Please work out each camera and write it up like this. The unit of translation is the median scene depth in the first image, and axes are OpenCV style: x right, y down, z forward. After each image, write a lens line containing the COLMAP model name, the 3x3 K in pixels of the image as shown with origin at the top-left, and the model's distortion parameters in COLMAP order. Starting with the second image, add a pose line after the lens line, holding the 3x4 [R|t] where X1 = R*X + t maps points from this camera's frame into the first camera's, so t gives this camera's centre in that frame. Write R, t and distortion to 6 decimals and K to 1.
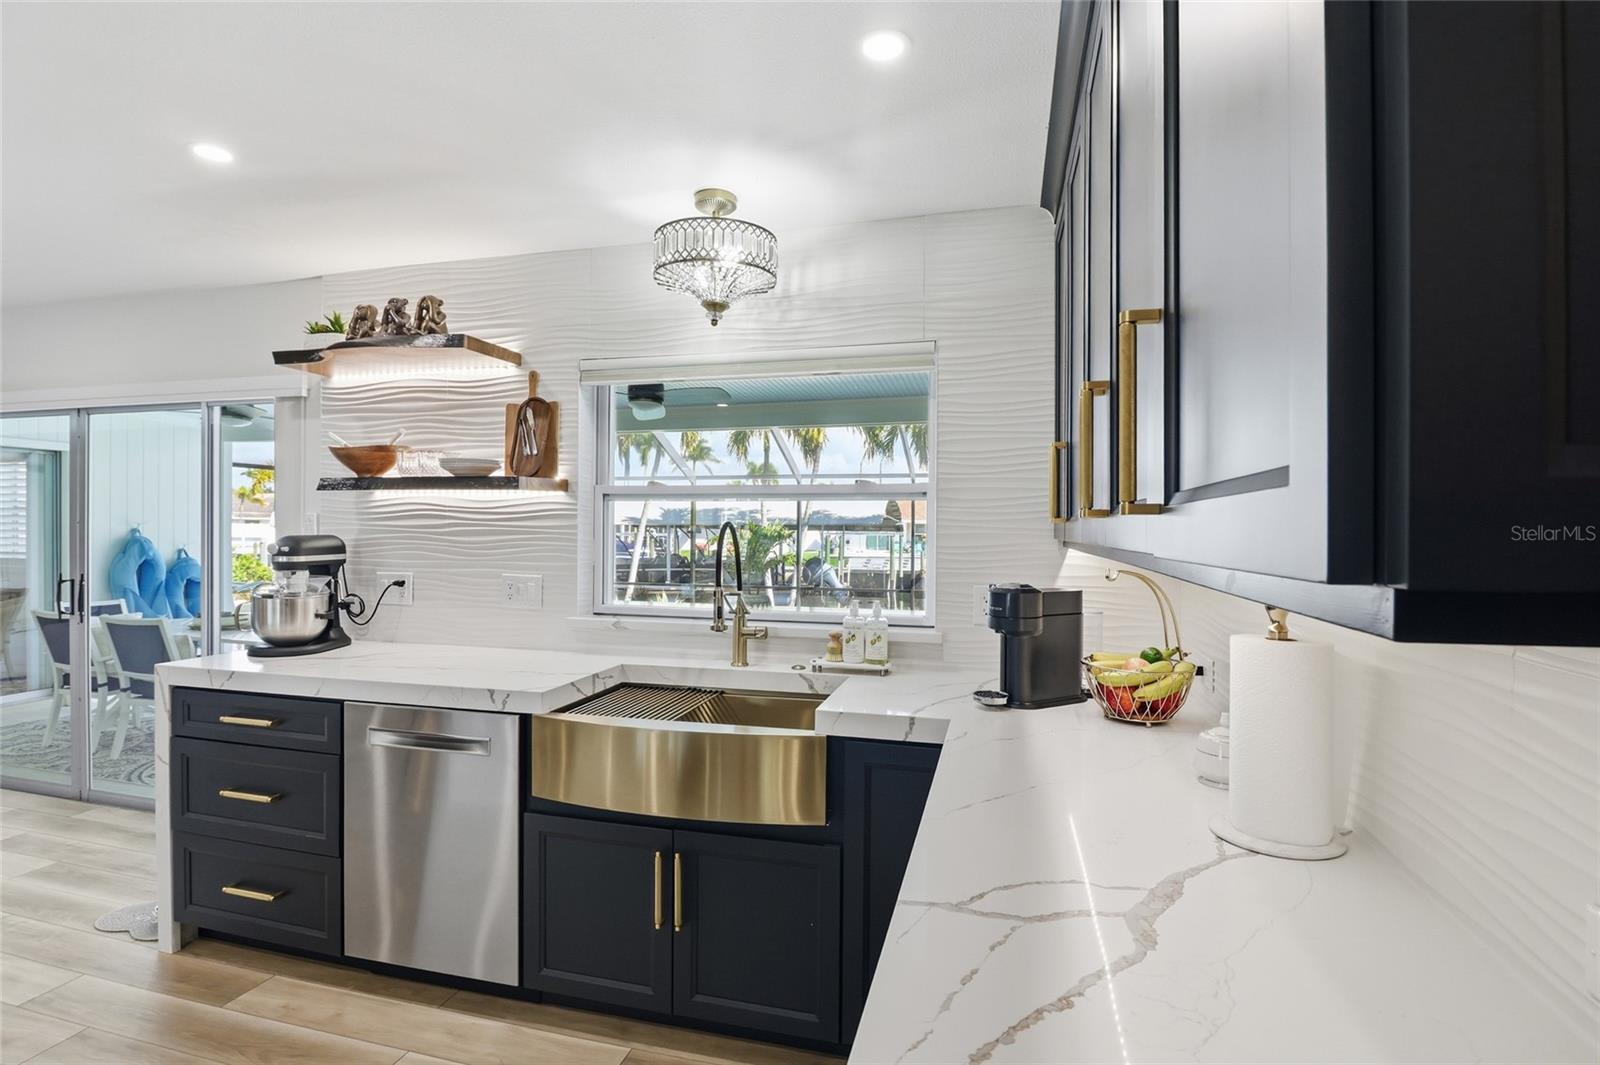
lens RADIAL K [[773.7, 0, 800.0], [0, 773.7, 532.5], [0, 0, 1]] dist [-0.000015, -0.000025]
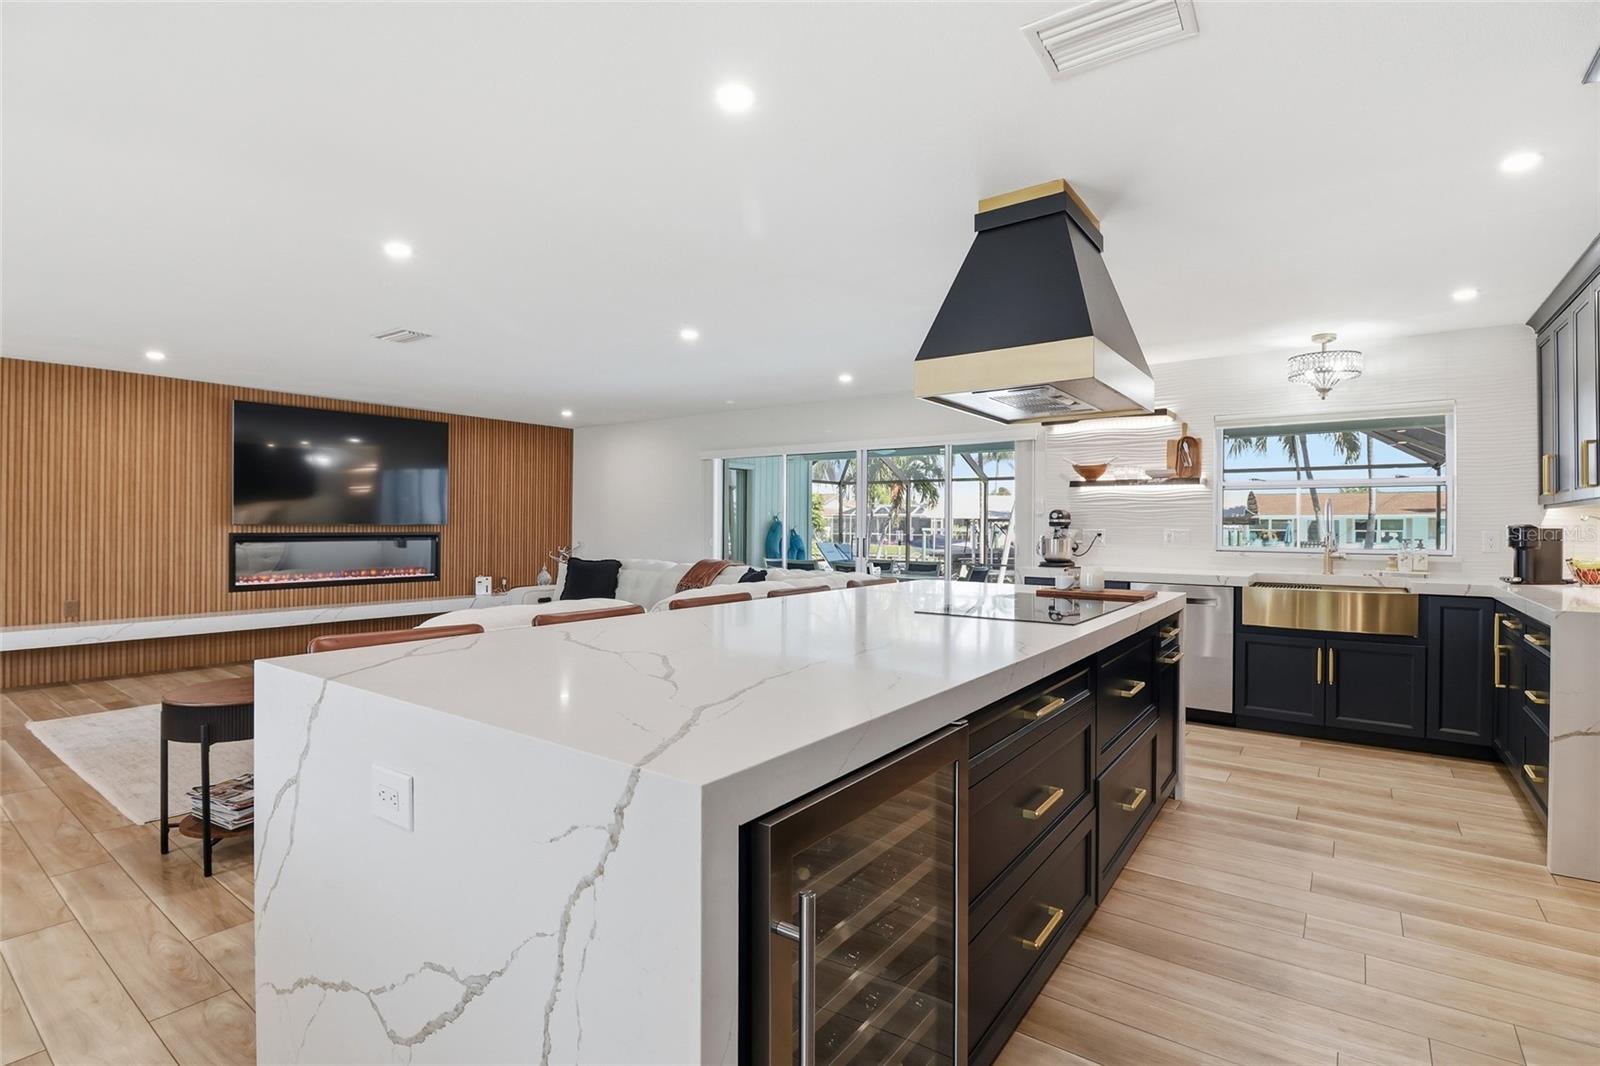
lens RADIAL K [[749.5, 0, 797.4], [0, 749.5, 522.8], [0, 0, 1]] dist [-0.000257, -0.014758]
pose [[0.927109, -0.001628, -0.374788, -0.552216], [-0.002073, 0.999953, -0.009470, 0.059739], [0.374786, 0.009556, 0.927062, -1.100511]]
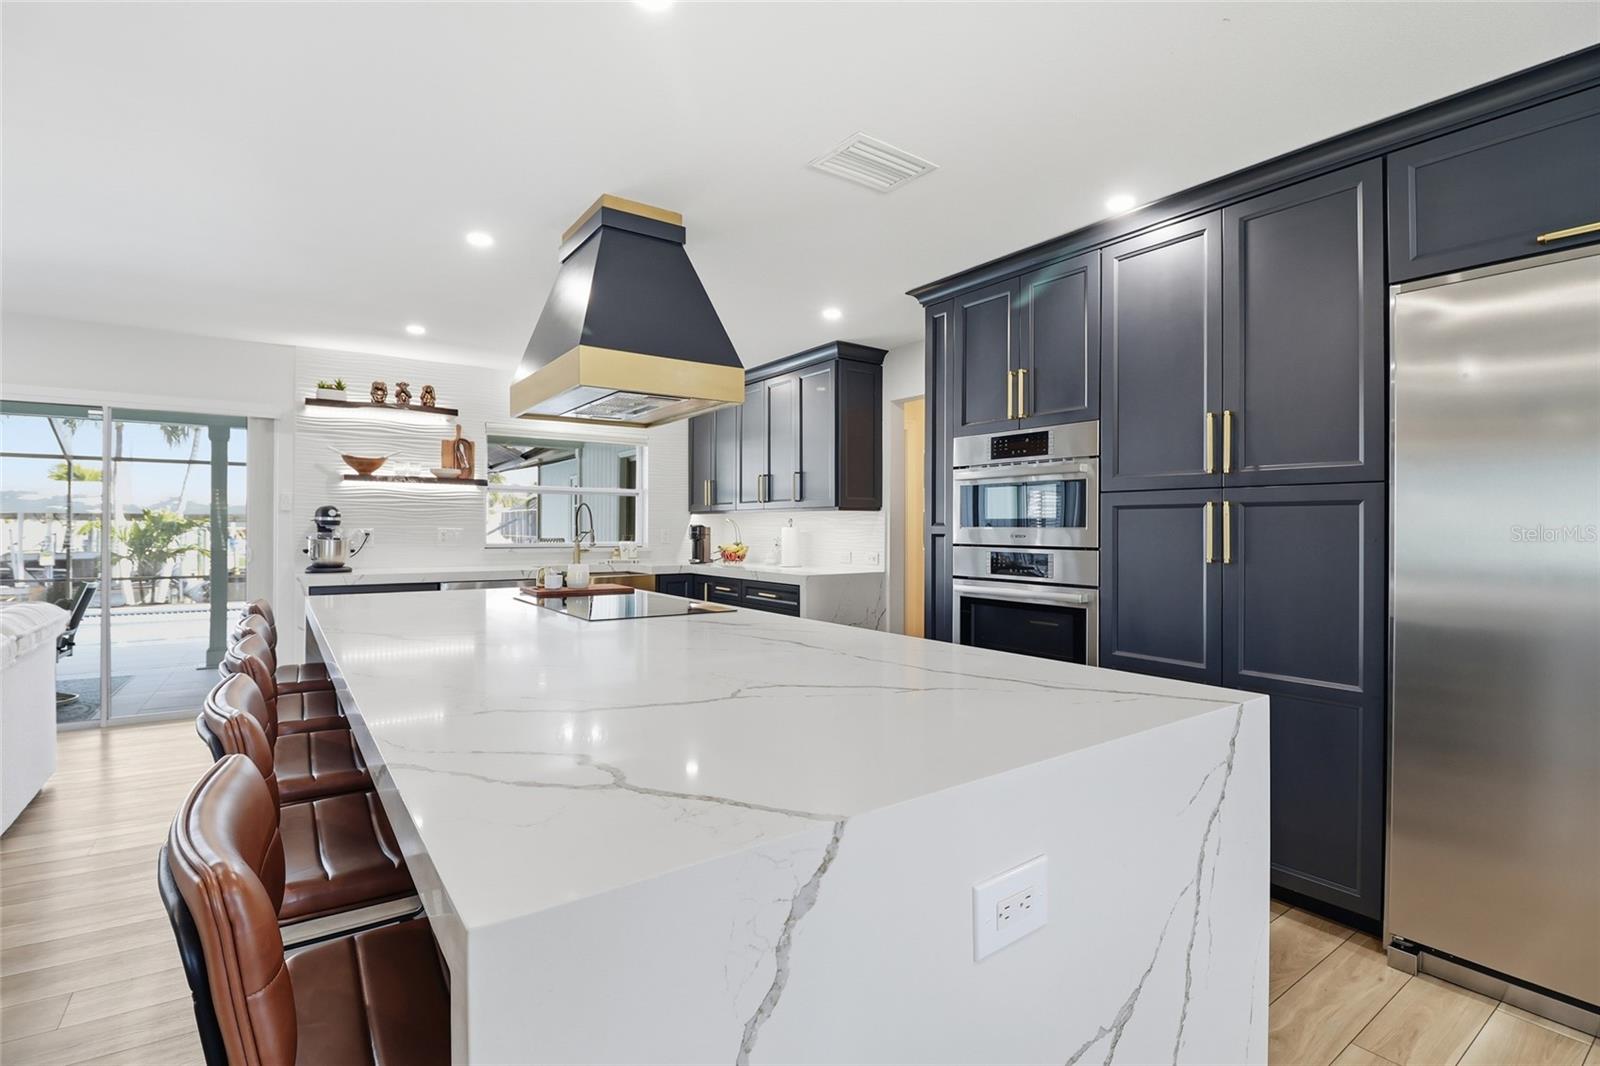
lens RADIAL K [[749.5, 0, 797.4], [0, 749.5, 522.8], [0, 0, 1]] dist [-0.000257, -0.014758]
pose [[0.648952, 0.002349, 0.760826, -1.265530], [0.002308, 0.999985, -0.005056, 0.054062], [-0.760826, 0.005037, 0.648936, -0.913559]]
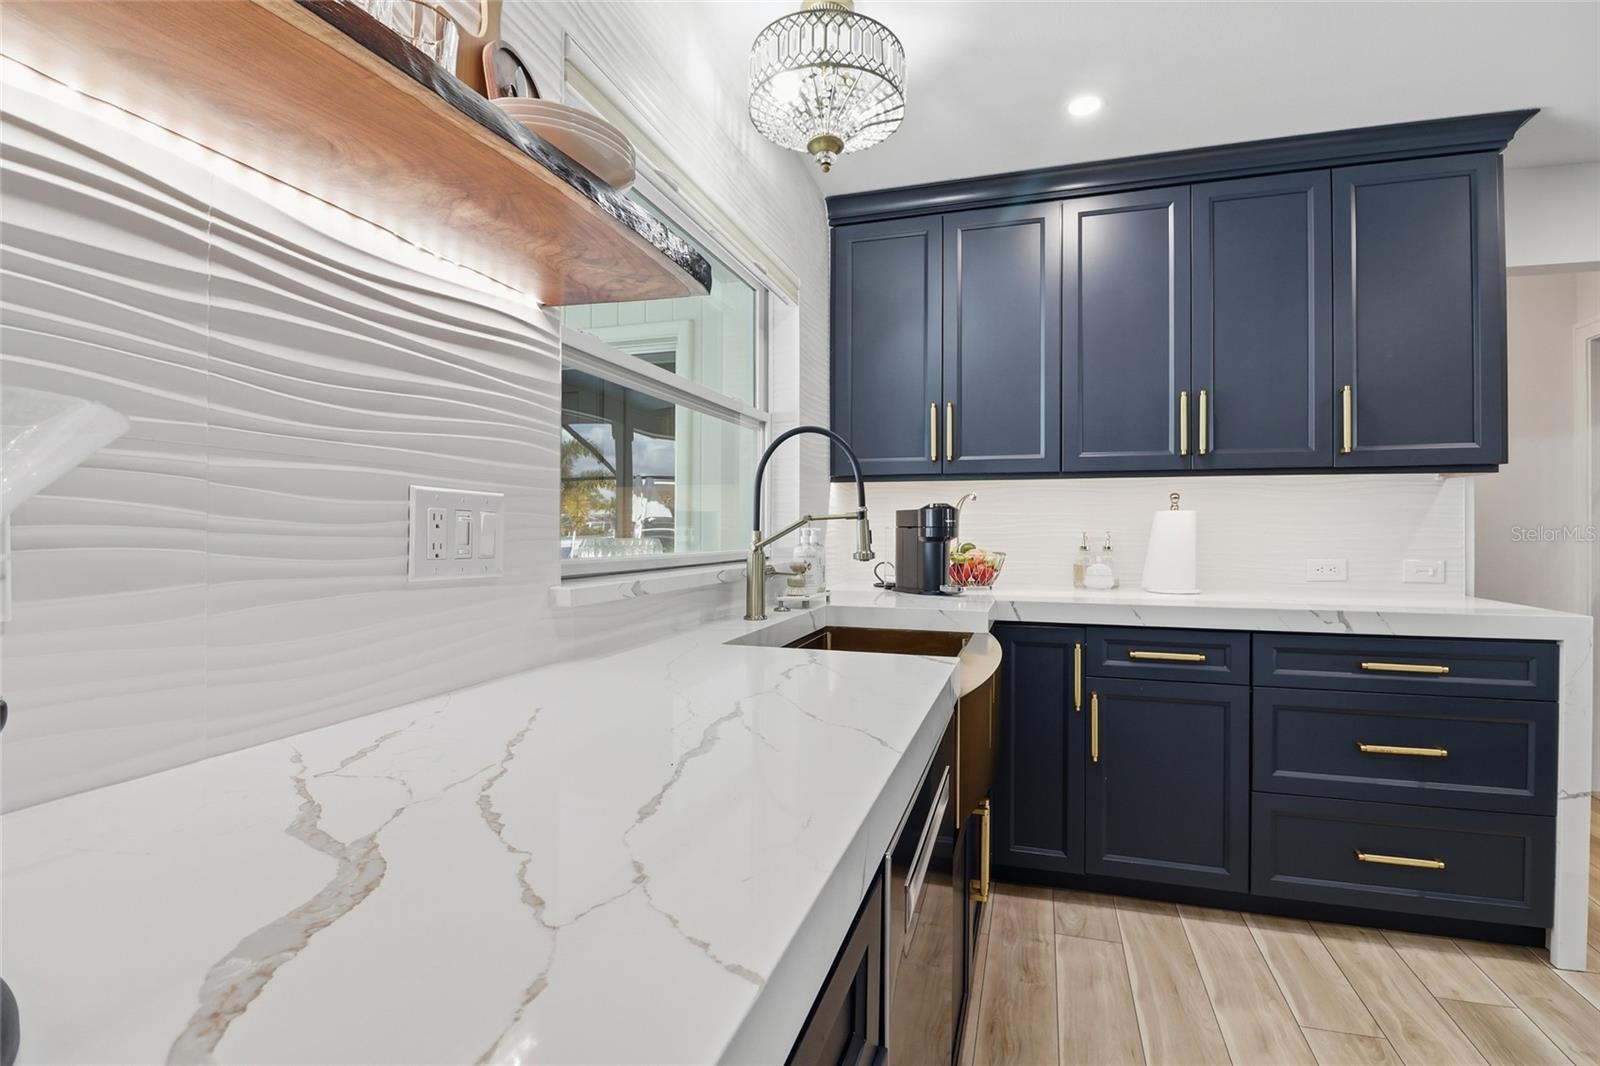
lens RADIAL K [[749.5, 0, 797.4], [0, 749.5, 522.8], [0, 0, 1]] dist [-0.000257, -0.014758]
pose [[0.051225, 0.025890, 0.998352, -0.735924], [0.007367, 0.999627, -0.026301, 0.094340], [-0.998660, 0.008702, 0.051015, 0.866057]]
